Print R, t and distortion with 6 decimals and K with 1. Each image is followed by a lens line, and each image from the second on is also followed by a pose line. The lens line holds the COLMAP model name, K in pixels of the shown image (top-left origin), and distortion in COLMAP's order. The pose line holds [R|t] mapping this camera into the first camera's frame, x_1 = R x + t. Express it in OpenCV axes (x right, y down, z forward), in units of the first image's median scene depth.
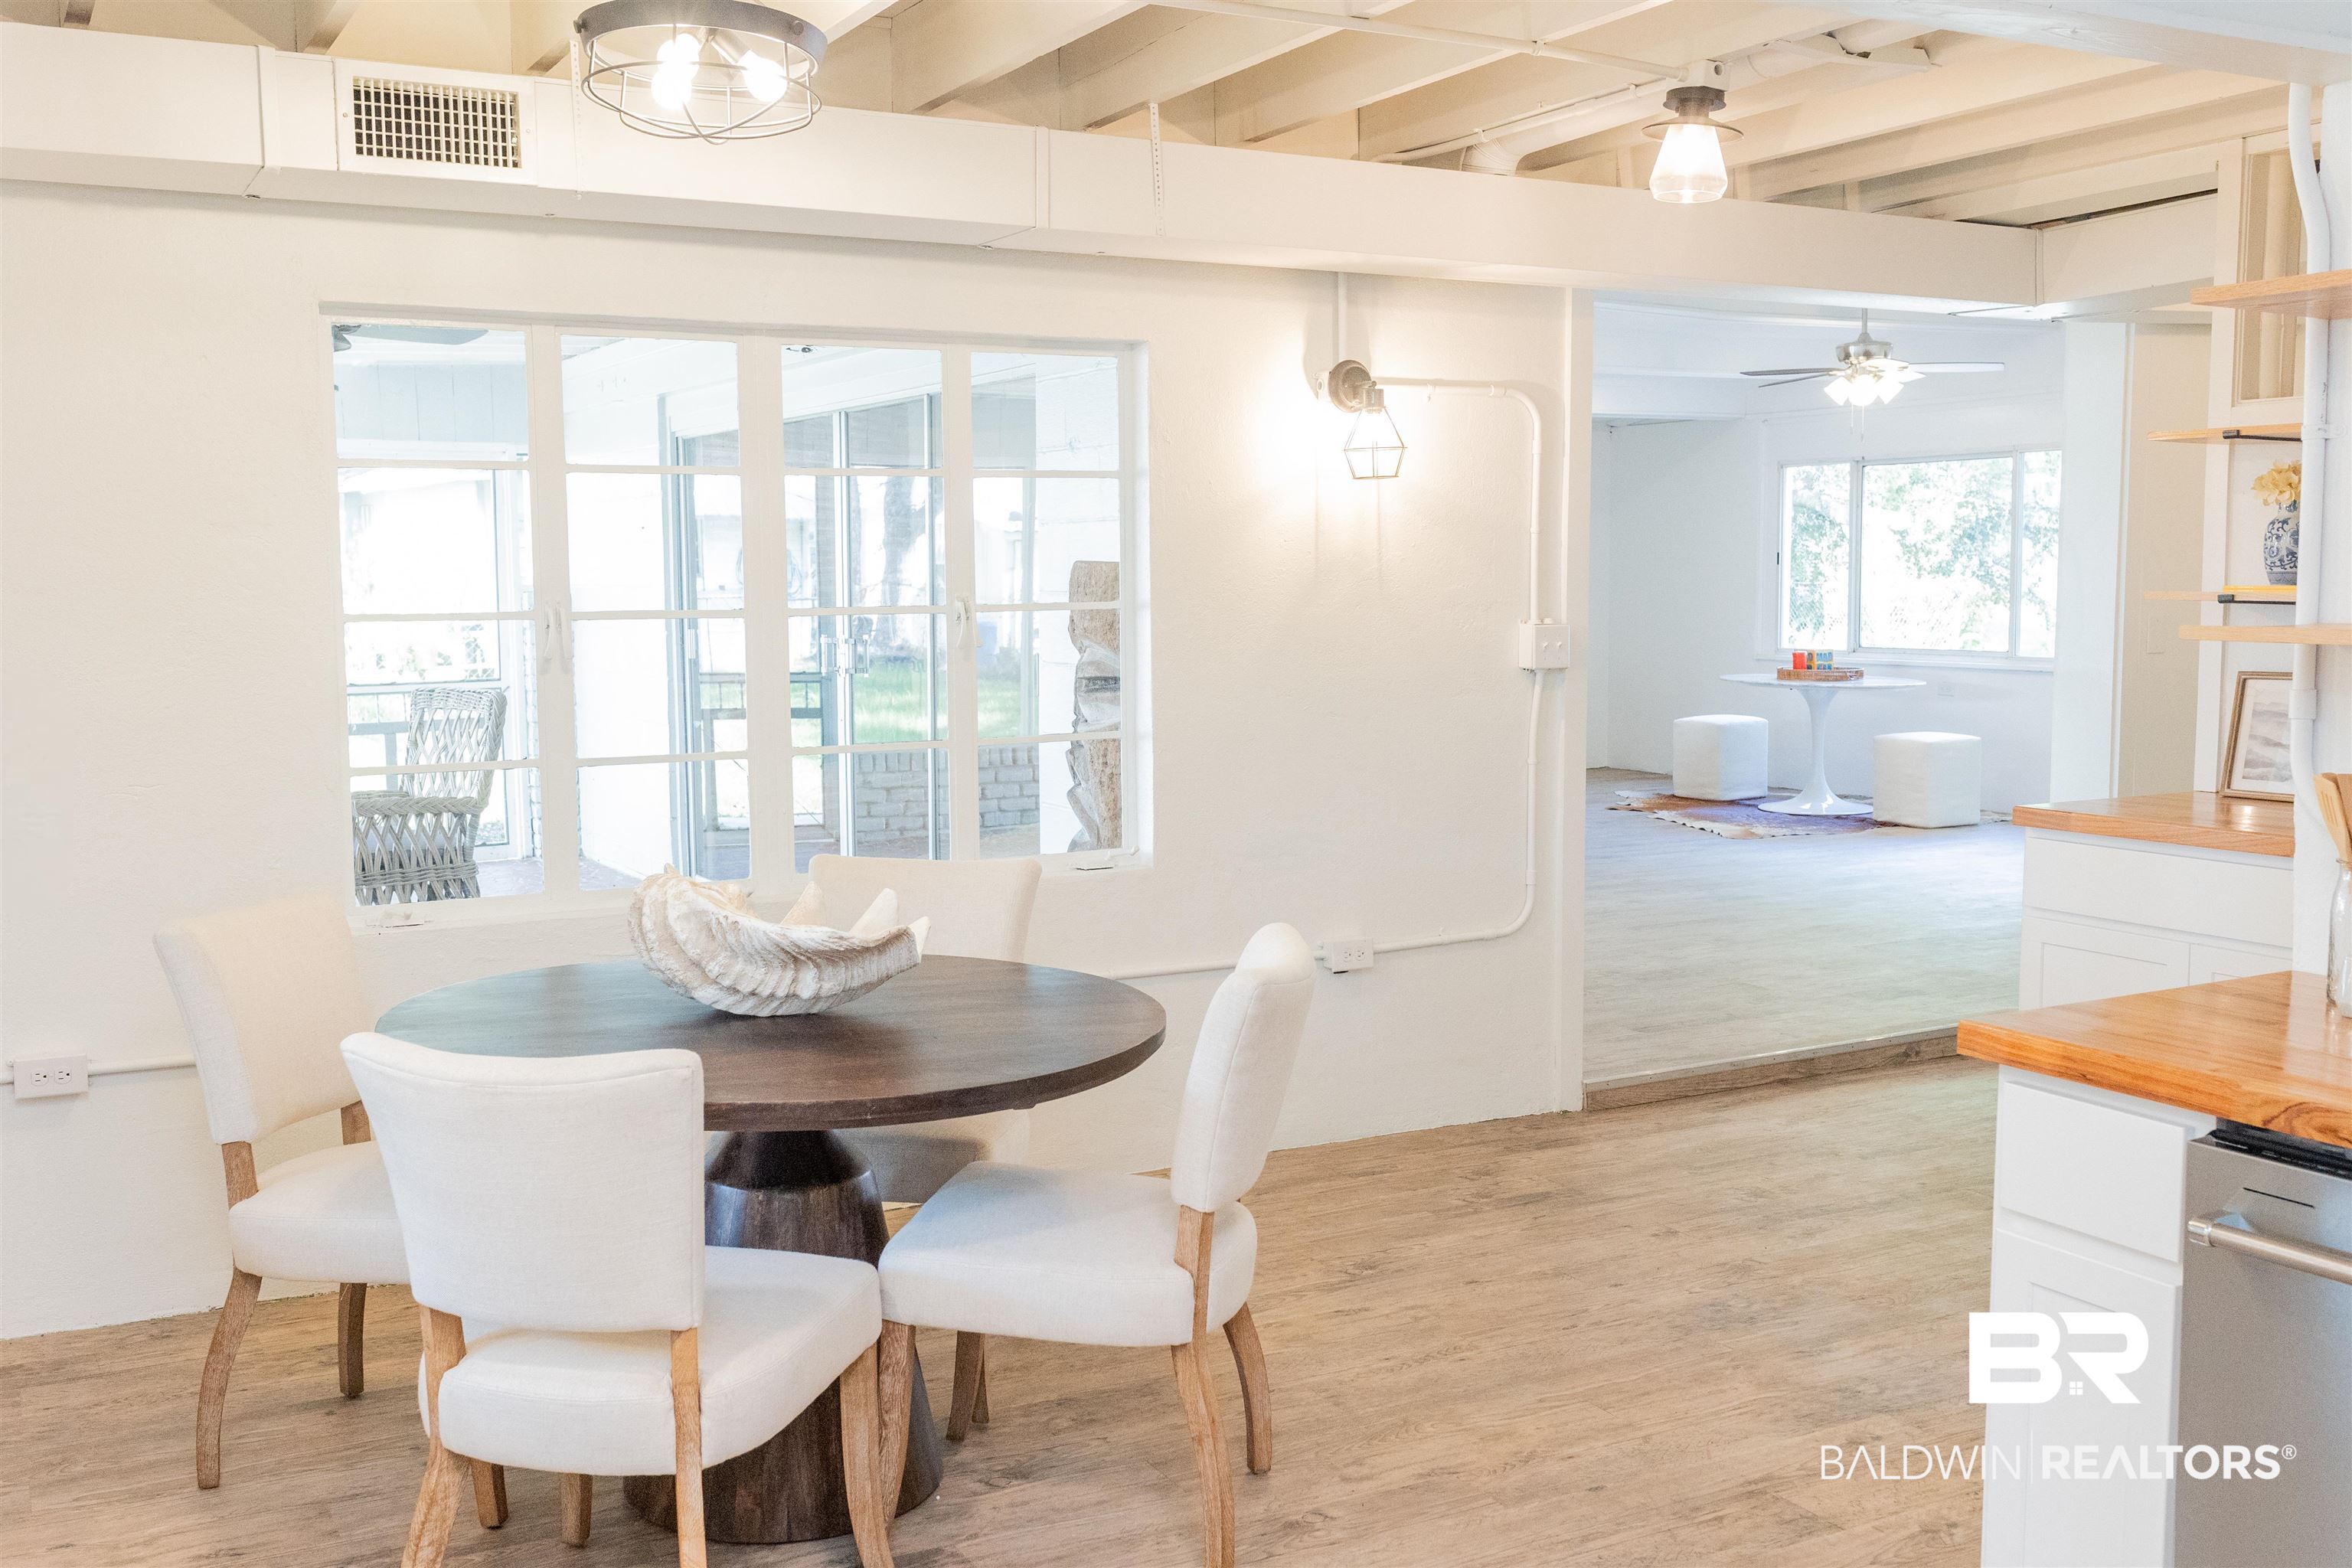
lens RADIAL K [[2249.0, 0, 1187.0], [0, 2249.0, 797.9], [0, 0, 1]] dist [0.014872, 0.008194]
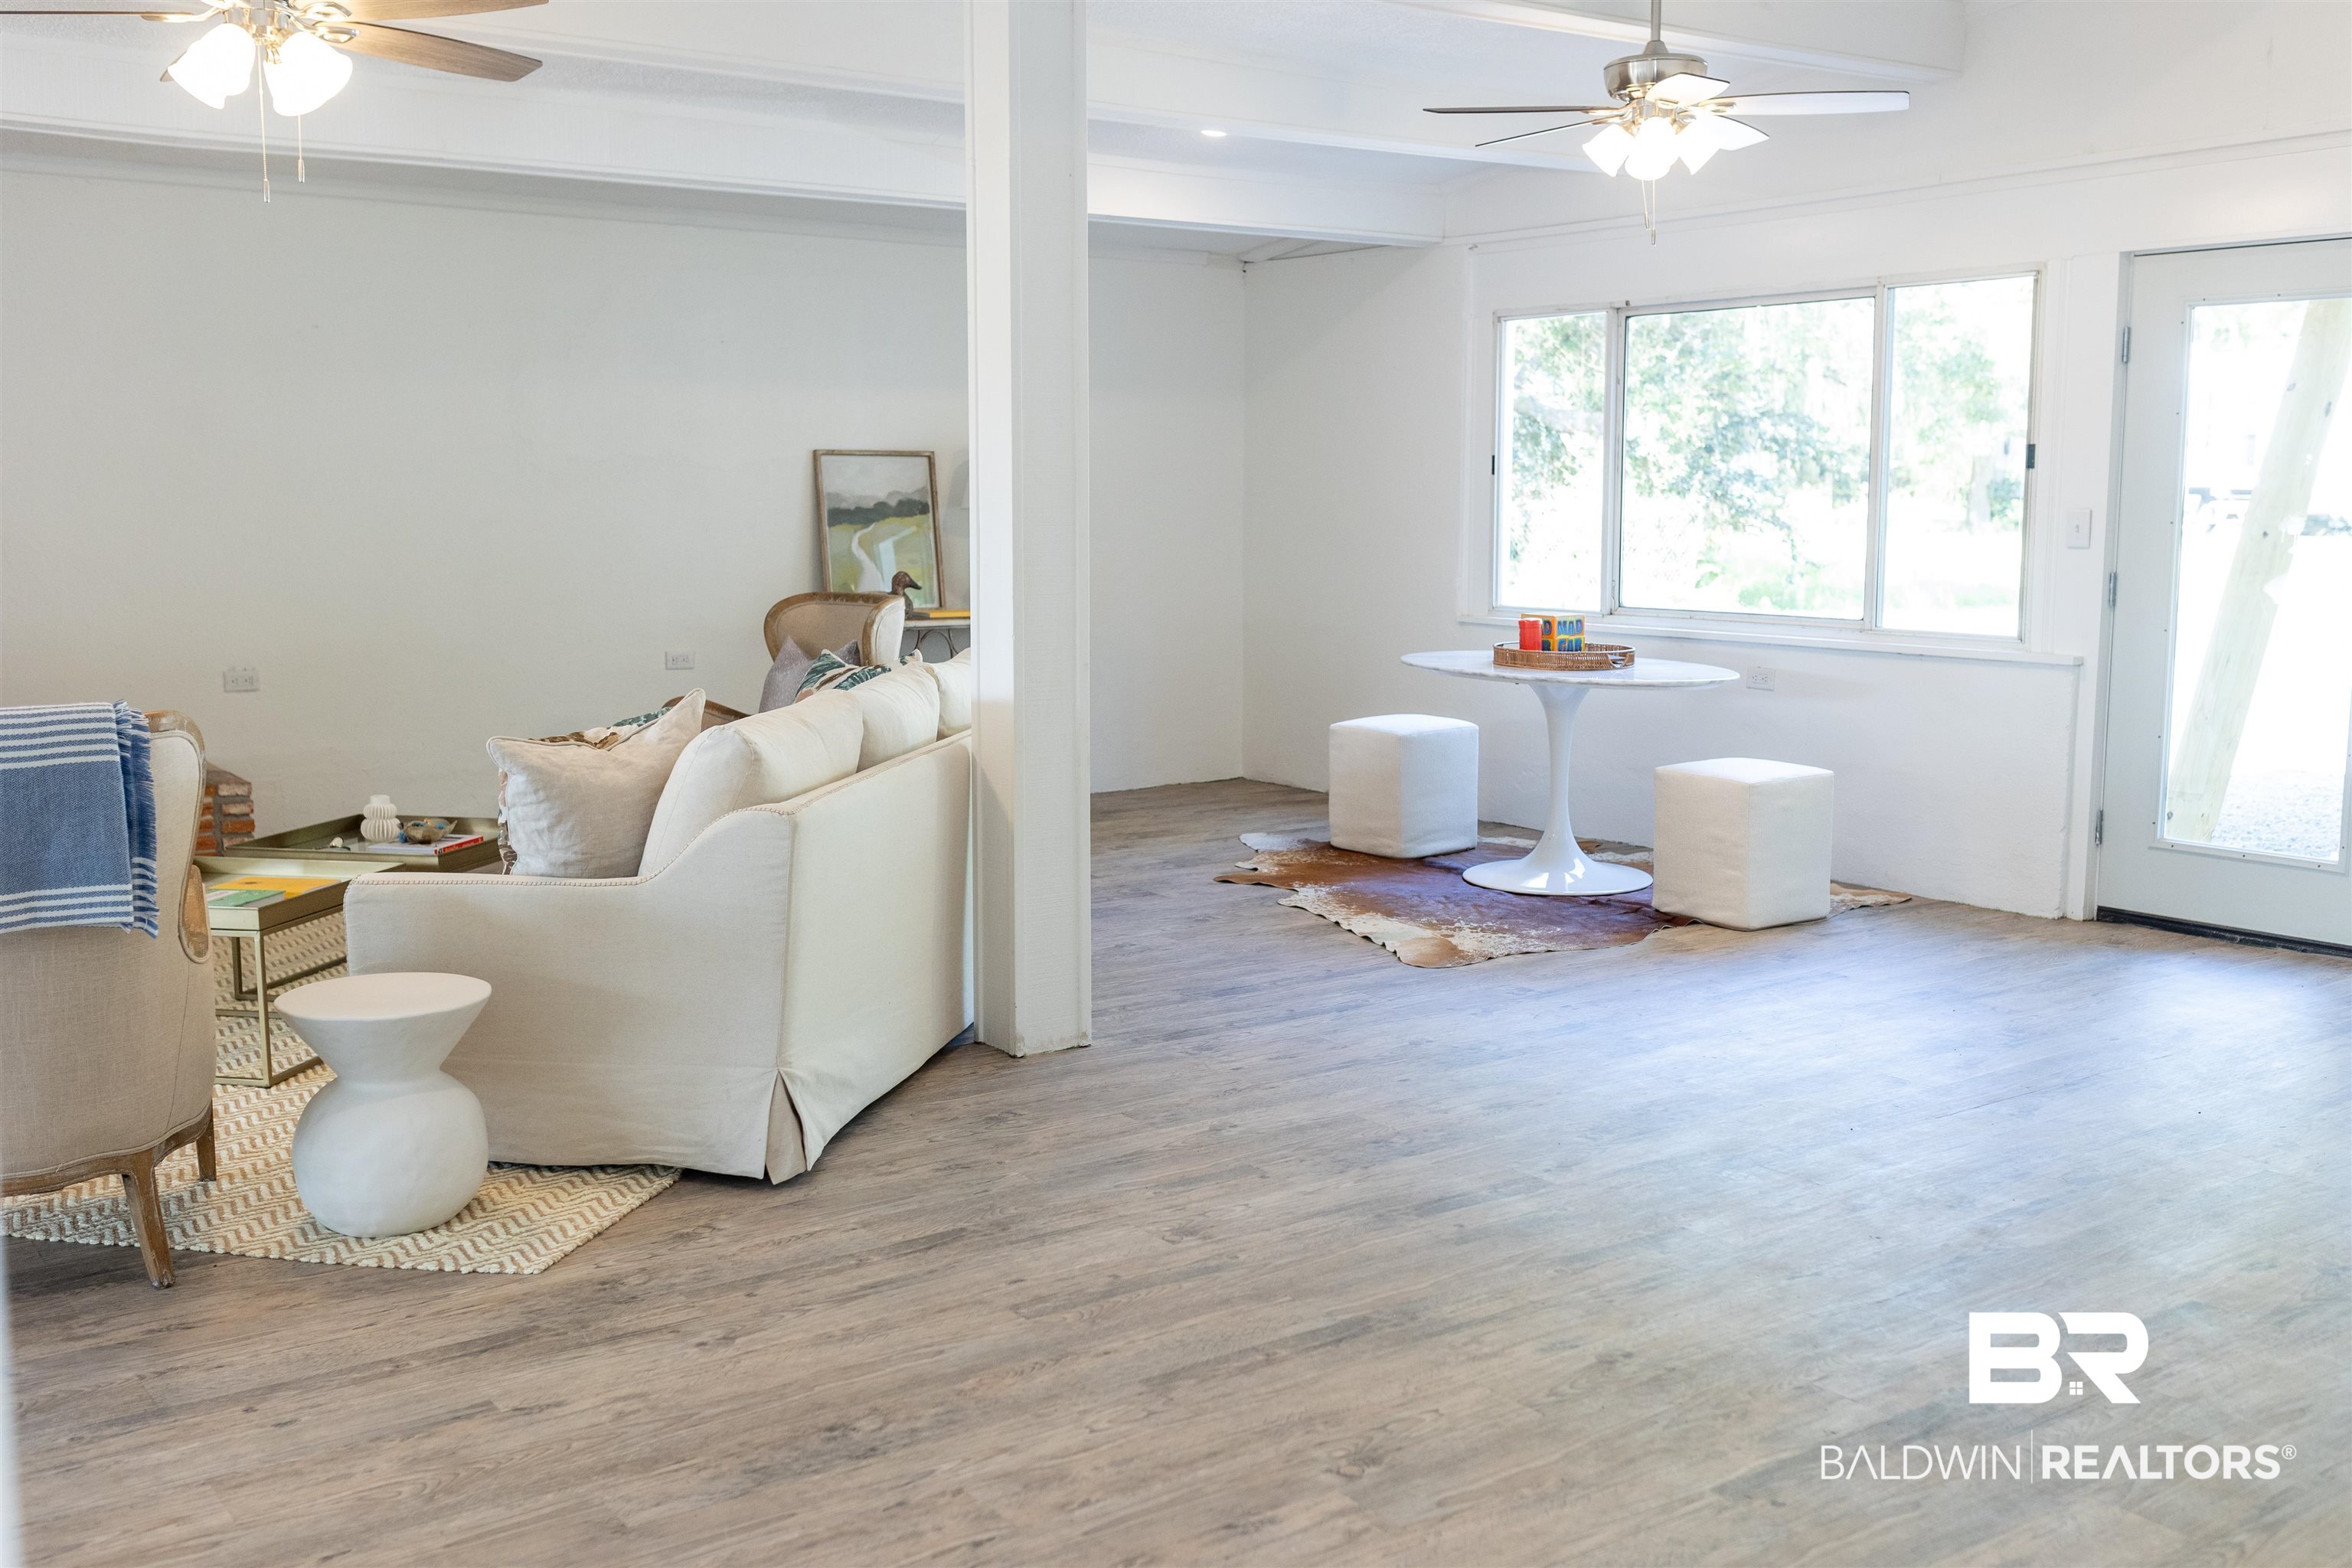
lens RADIAL K [[2209.3, 0, 1193.6], [0, 2209.3, 781.6], [0, 0, 1]] dist [0.011399, 0.000650]
pose [[0.991814, -0.007738, 0.127458, 0.108082], [0.003611, 0.999463, 0.032579, -0.041227], [-0.127642, -0.031852, 0.991309, 0.427759]]
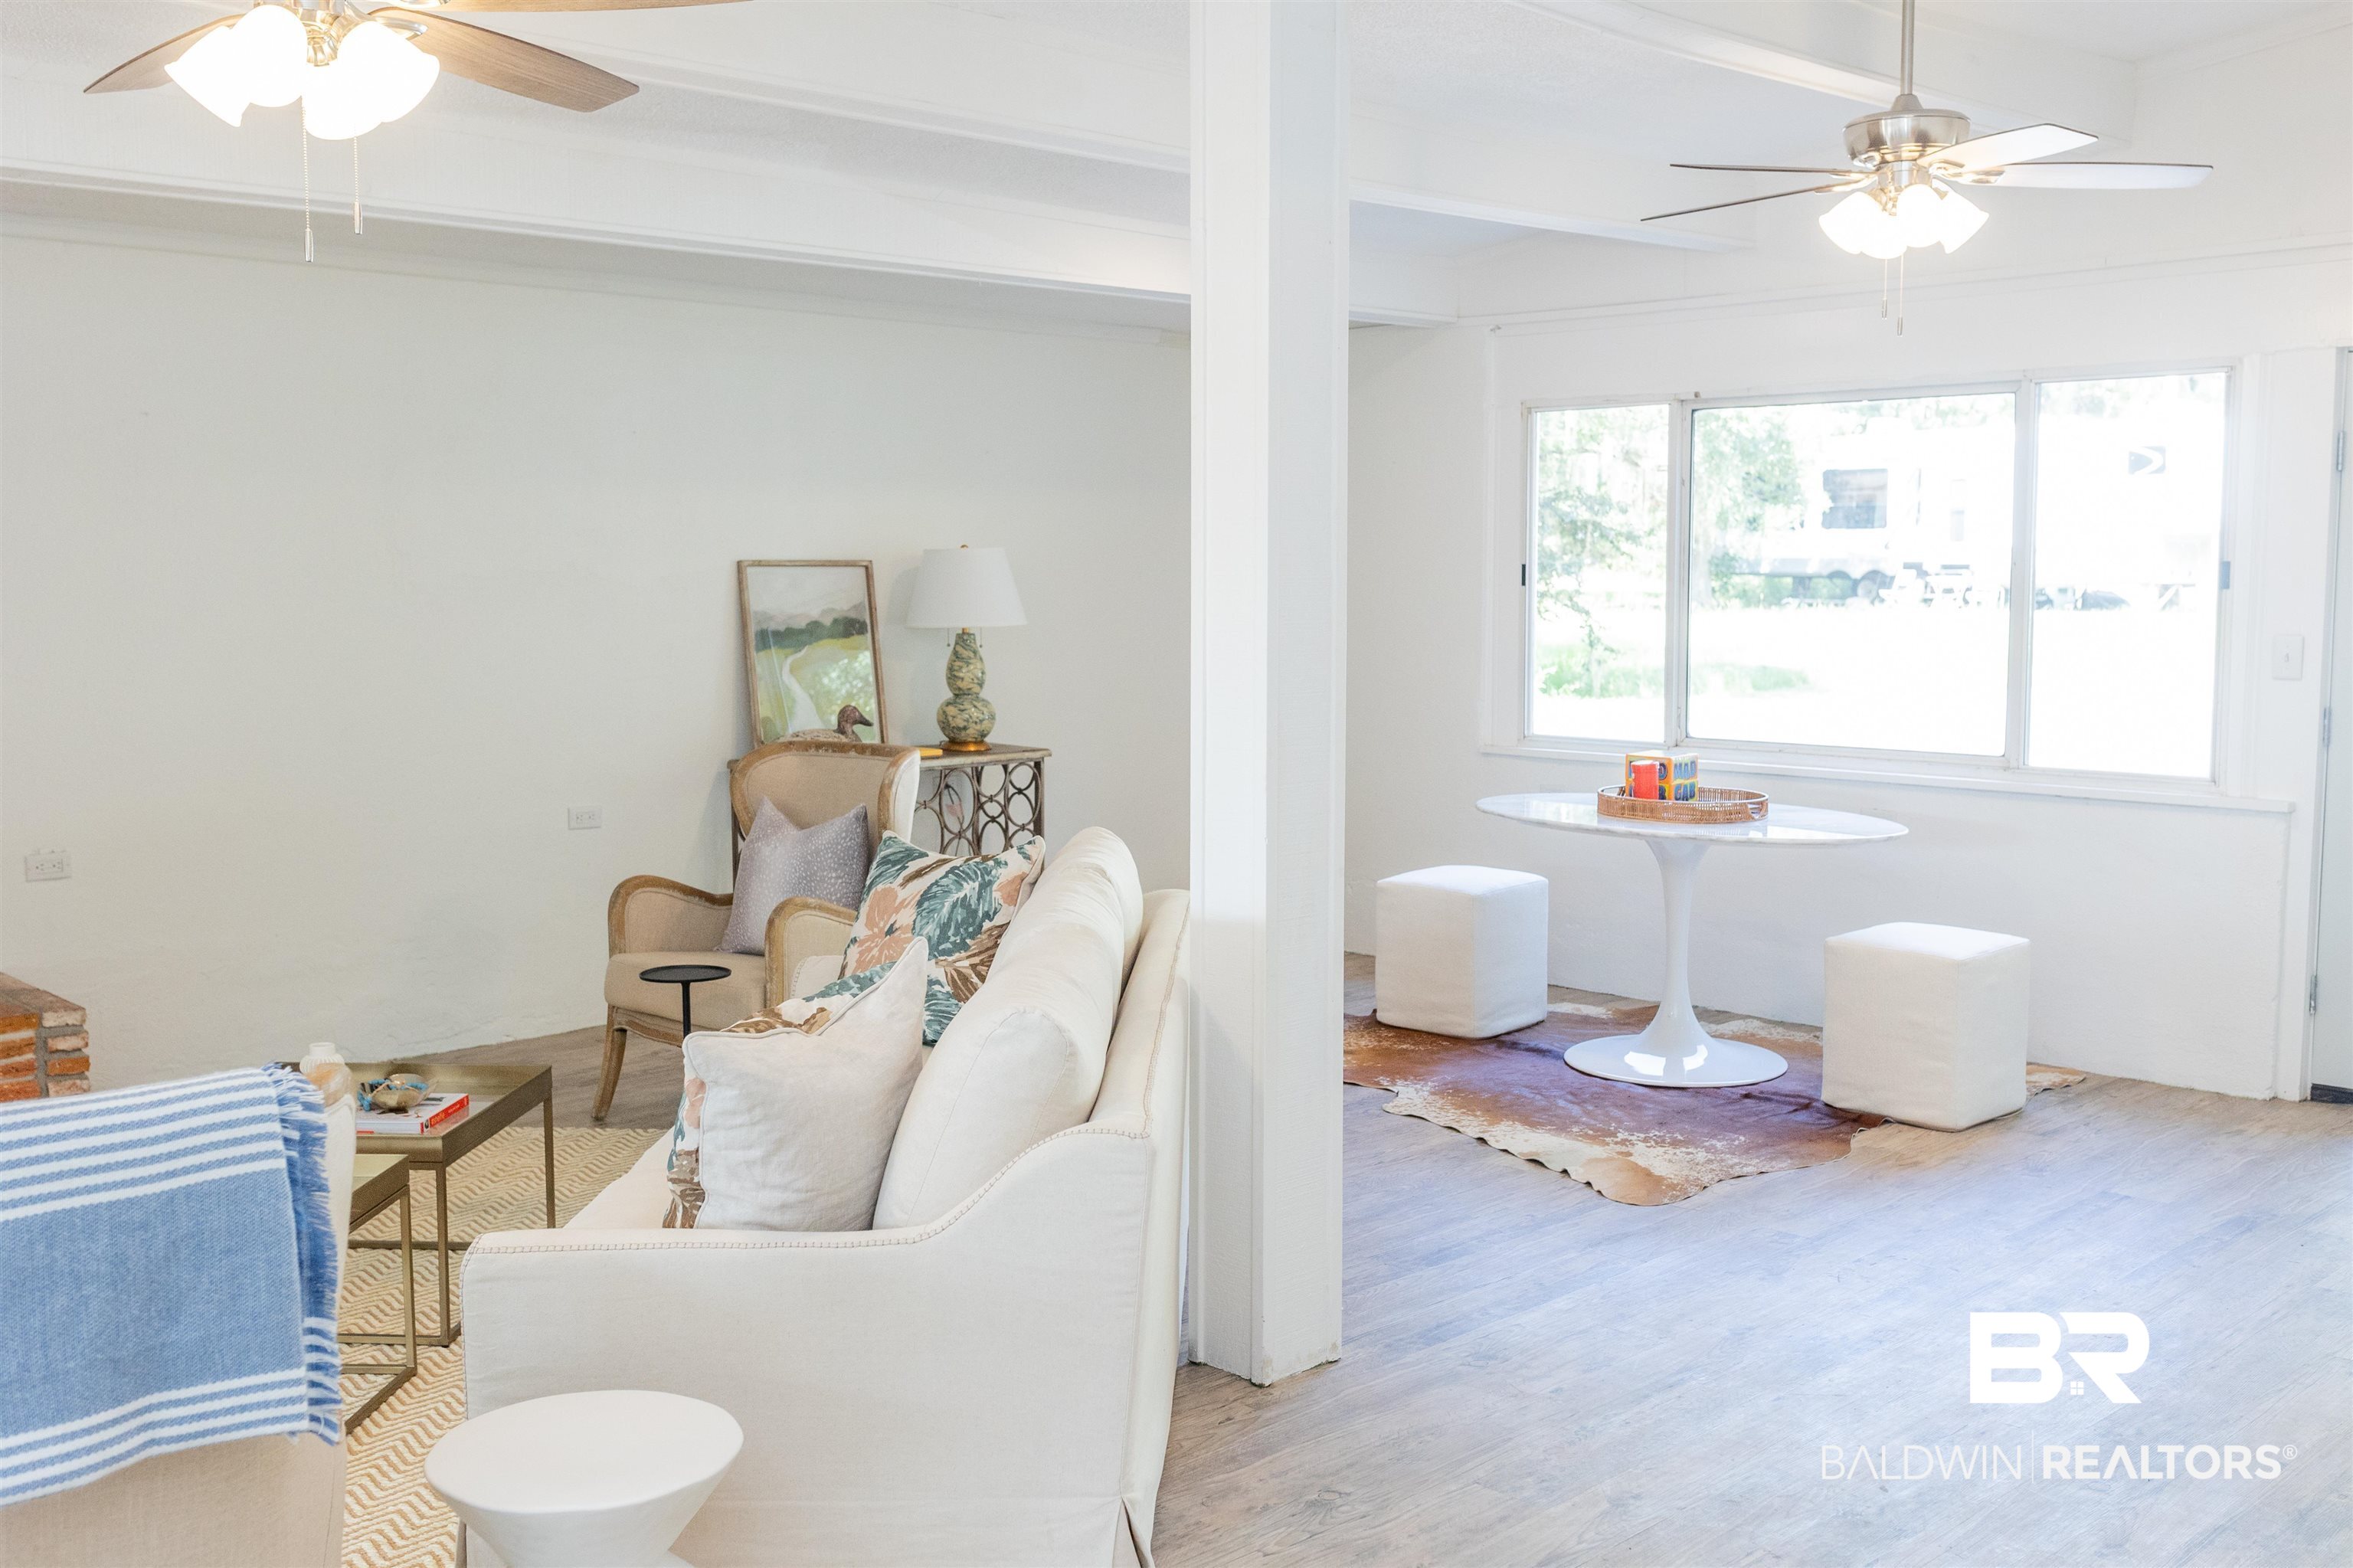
lens RADIAL K [[2249.4, 0, 1176.5], [0, 2249.4, 784.0], [0, 0, 1]] dist [0.012500, -0.002745]
pose [[0.962503, -0.020888, 0.270464, 0.029908], [0.020740, 0.999779, 0.003403, -0.063873], [-0.270476, 0.002334, 0.962724, 0.533953]]
